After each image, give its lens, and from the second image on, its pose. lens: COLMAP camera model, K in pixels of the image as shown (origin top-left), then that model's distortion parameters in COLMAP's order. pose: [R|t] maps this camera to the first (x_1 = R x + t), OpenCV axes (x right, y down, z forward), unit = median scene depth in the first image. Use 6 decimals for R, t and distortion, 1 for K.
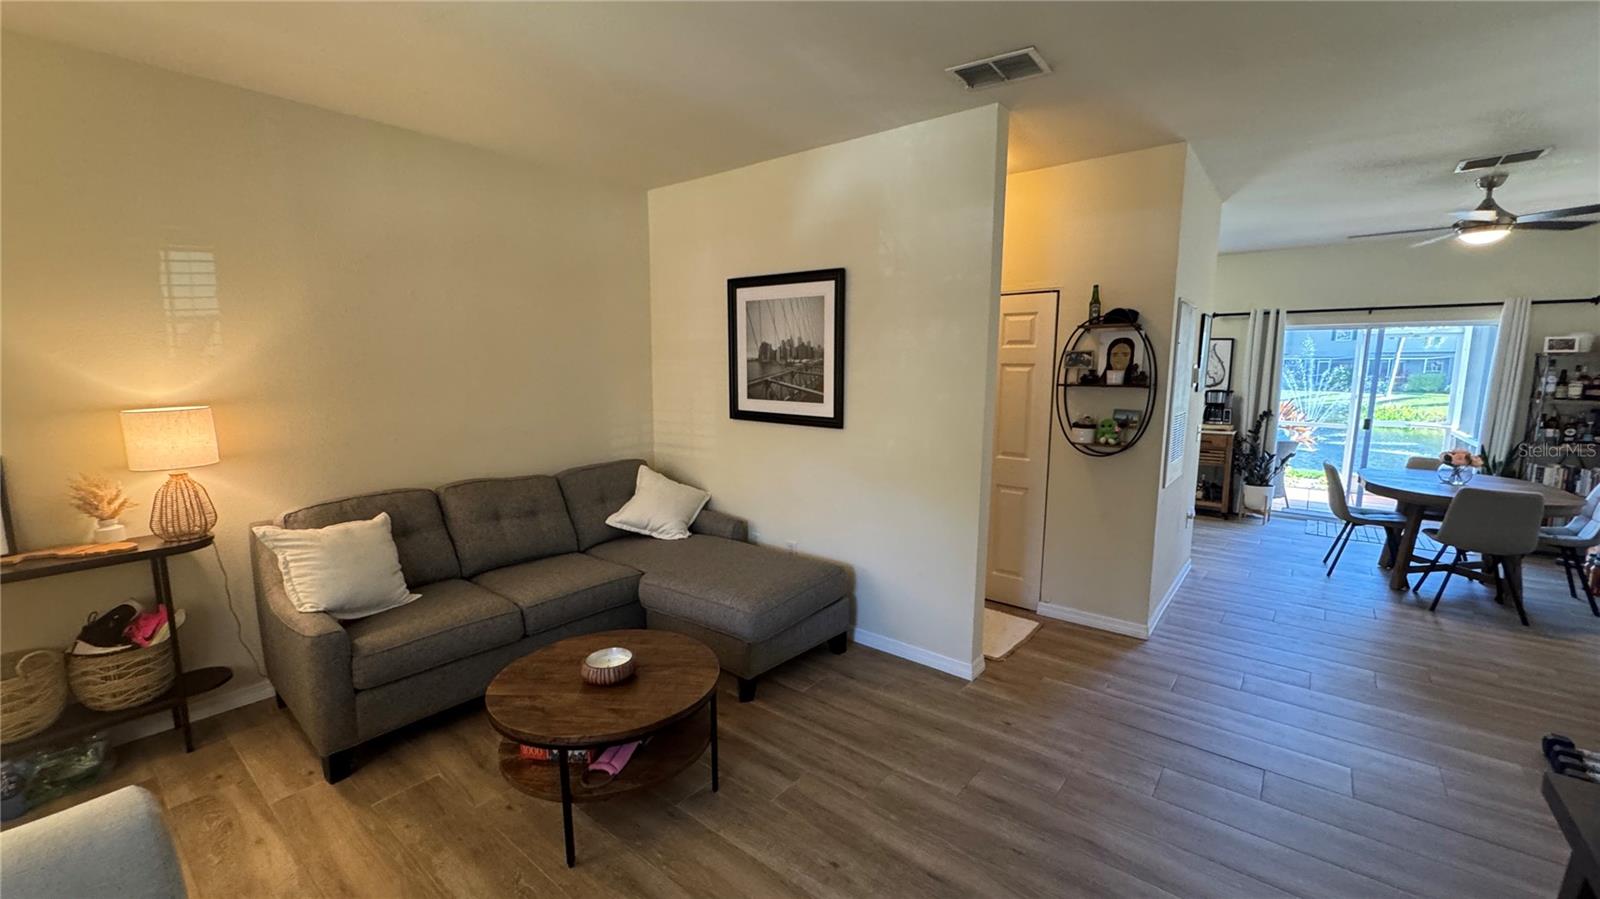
lens RADIAL K [[642.7, 0, 800.0], [0, 642.7, 449.5], [0, 0, 1]] dist [-0.001963, 0.000565]
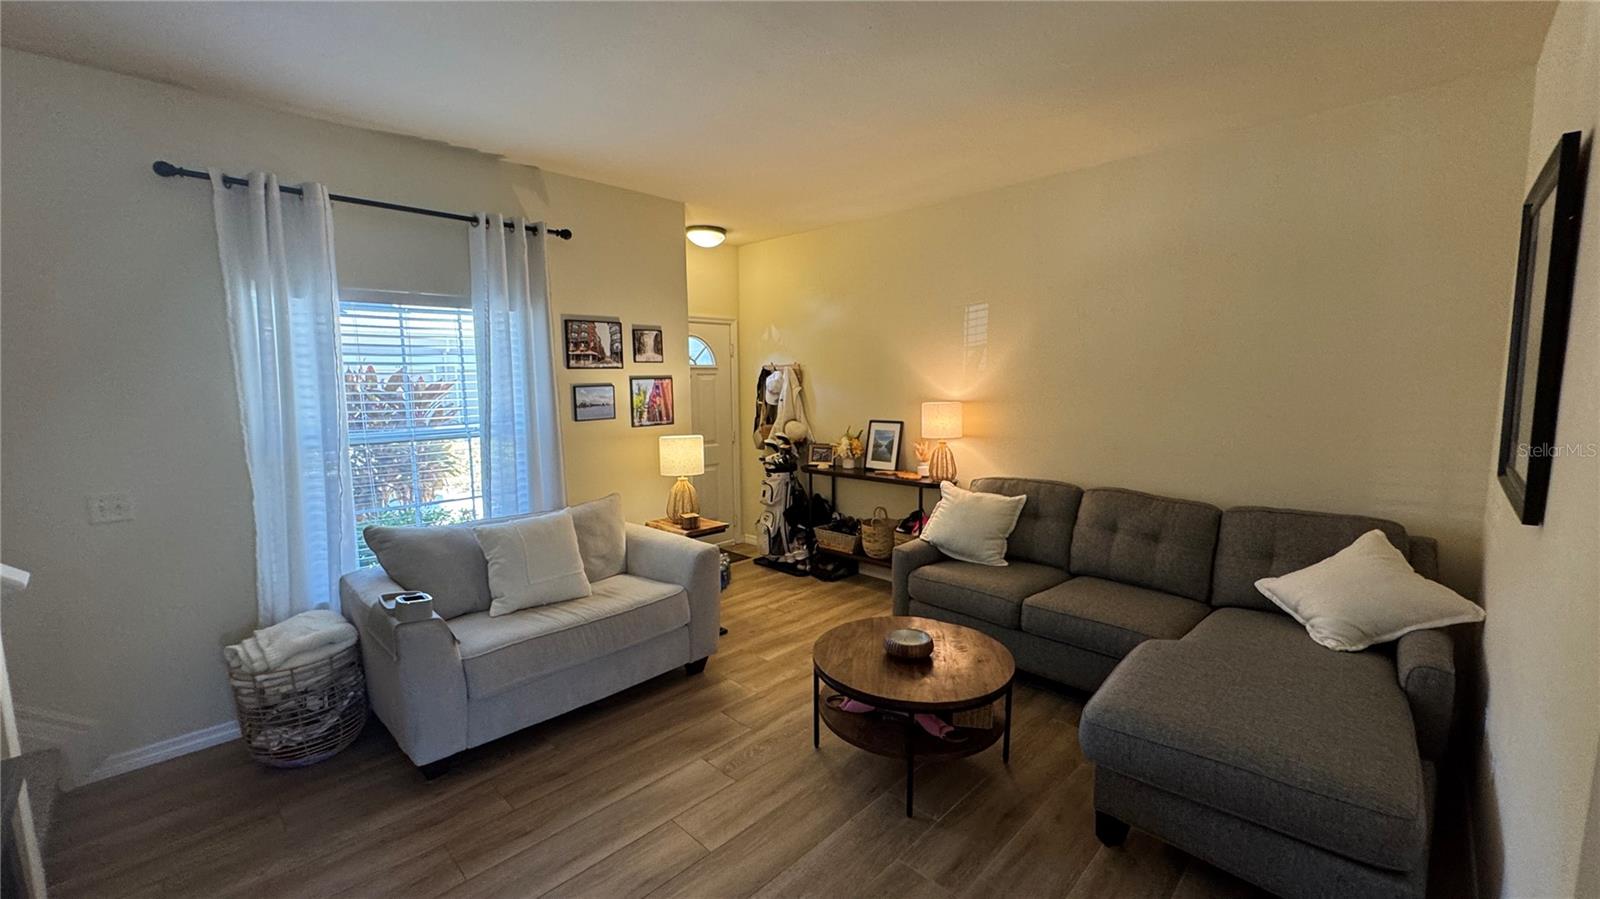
lens RADIAL K [[642.7, 0, 800.0], [0, 642.7, 449.5], [0, 0, 1]] dist [-0.001963, 0.000565]
pose [[-0.095376, 0.107659, -0.989602, 0.530042], [-0.127050, 0.984687, 0.119369, -0.070598], [0.987300, 0.137114, -0.080237, 0.572820]]
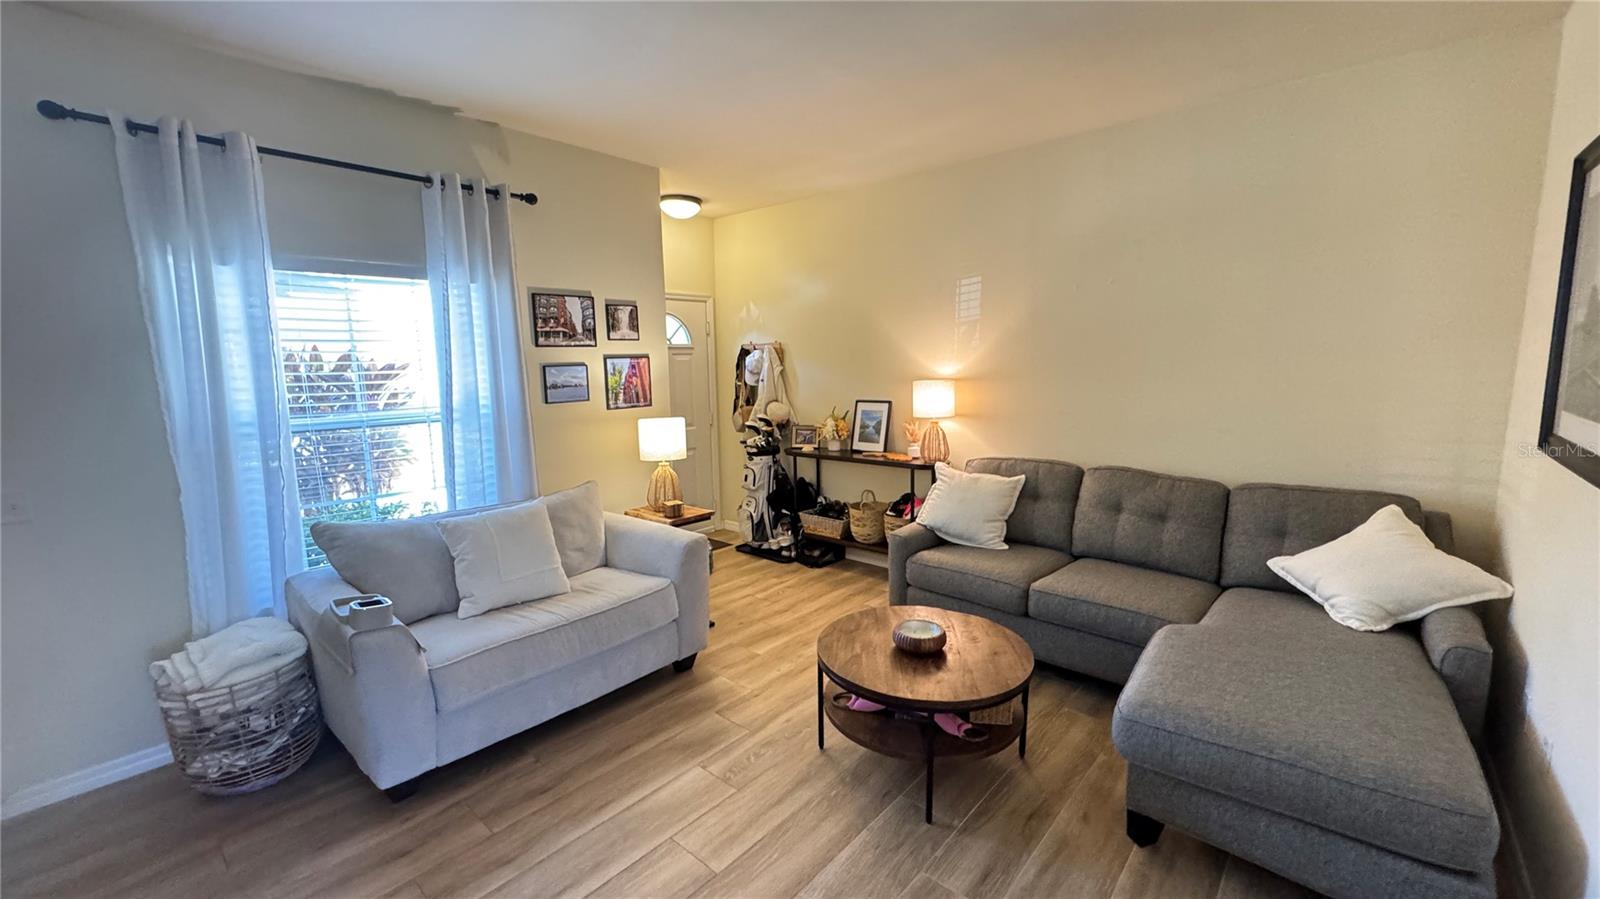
lens RADIAL K [[642.7, 0, 800.0], [0, 642.7, 449.5], [0, 0, 1]] dist [-0.001963, 0.000565]
pose [[-0.042839, 0.134127, -0.990038, 0.472663], [-0.119778, 0.983111, 0.138372, -0.055727], [0.991876, 0.124513, -0.026050, 0.532844]]
